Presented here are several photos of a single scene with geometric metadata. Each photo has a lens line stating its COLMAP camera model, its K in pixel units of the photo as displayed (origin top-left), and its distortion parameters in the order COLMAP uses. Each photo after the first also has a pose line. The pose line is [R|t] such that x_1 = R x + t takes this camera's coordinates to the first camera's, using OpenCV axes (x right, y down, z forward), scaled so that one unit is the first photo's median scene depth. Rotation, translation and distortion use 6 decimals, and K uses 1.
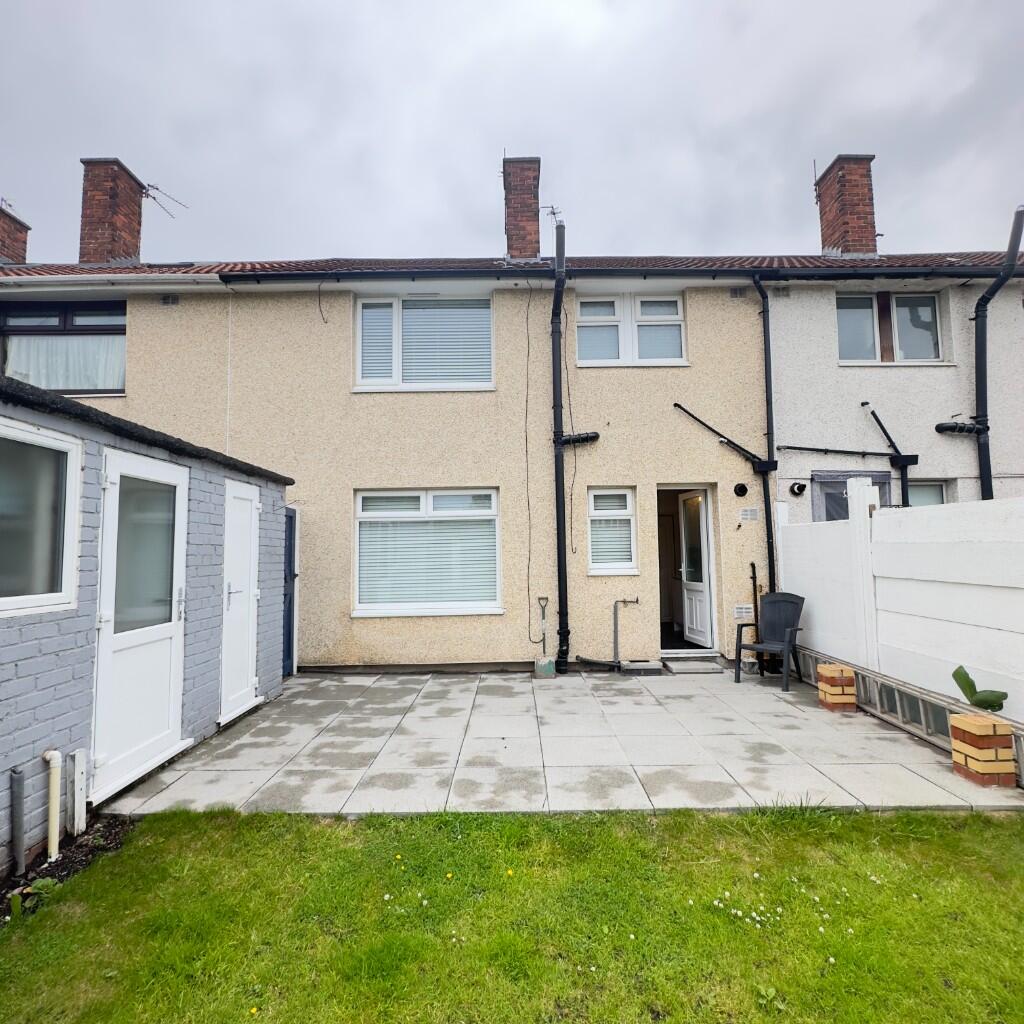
lens RADIAL K [[543.0, 0, 509.9], [0, 543.0, 509.6], [0, 0, 1]] dist [-0.002357, 0.000252]
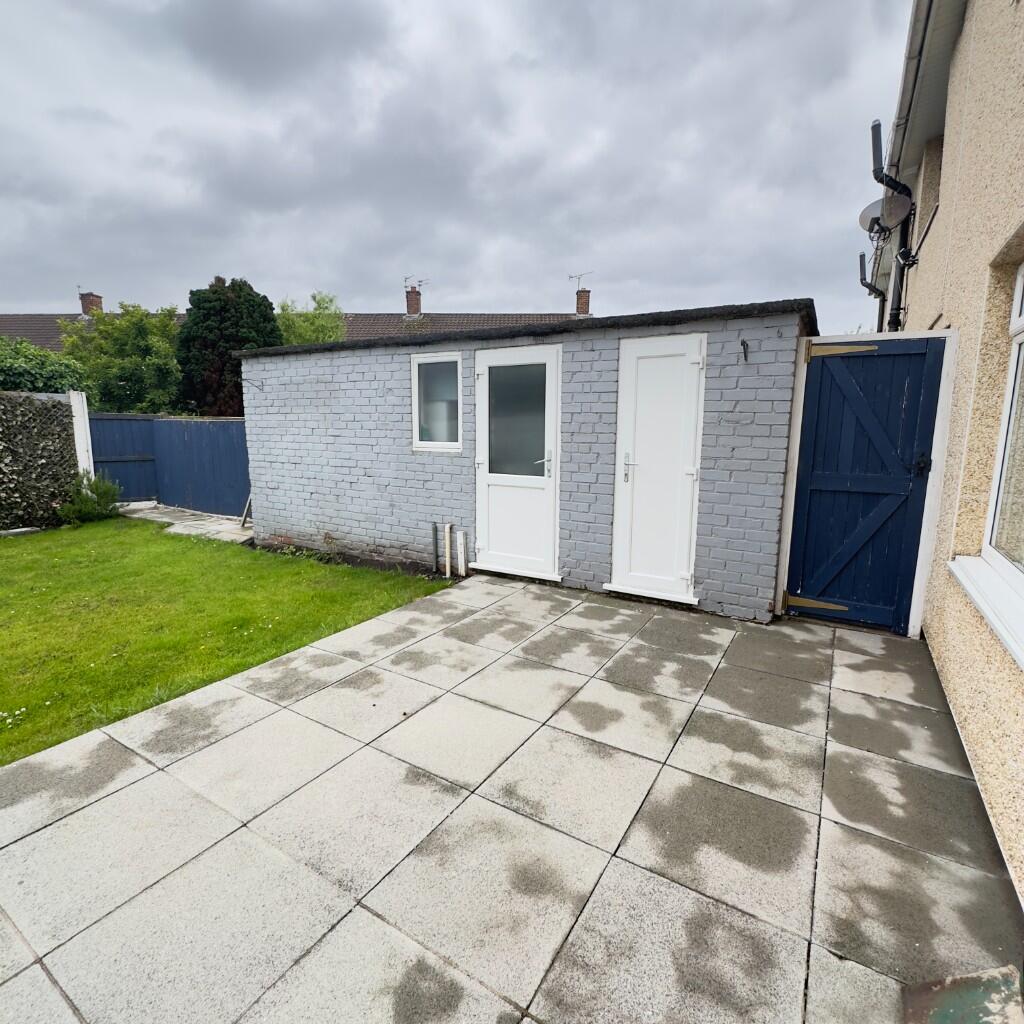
lens RADIAL K [[543.0, 0, 513.6], [0, 543.0, 511.6], [0, 0, 1]] dist [-0.002357, 0.000252]
pose [[-0.520833, 0.146394, -0.841013, 0.505122], [0.067476, 0.989163, 0.130395, 0.127055], [0.850988, 0.011166, -0.525066, 1.705637]]
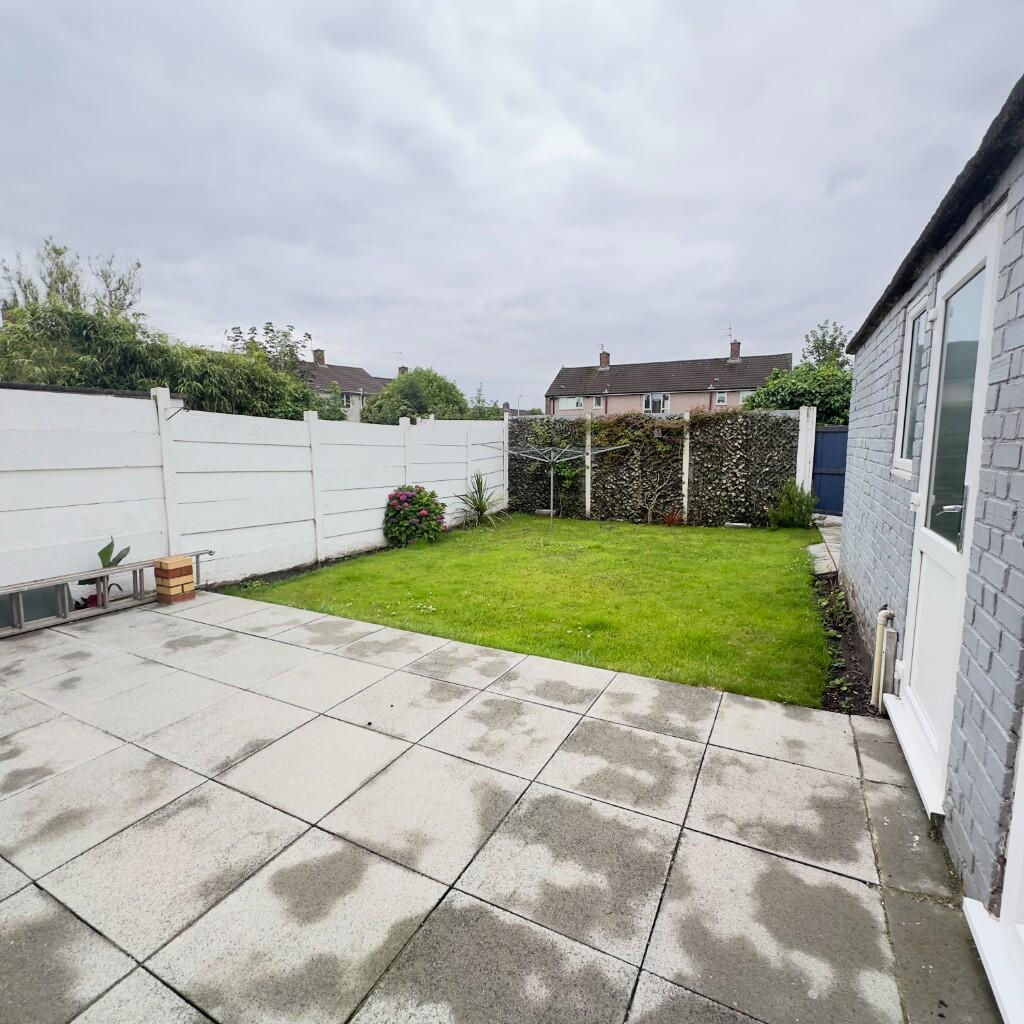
lens RADIAL K [[543.0, 0, 510.8], [0, 543.0, 509.6], [0, 0, 1]] dist [-0.002357, 0.000252]
pose [[-0.887773, -0.039595, 0.458576, -0.516494], [-0.017772, 0.998499, 0.051809, 0.161823], [-0.459939, 0.037844, -0.887144, 1.738445]]
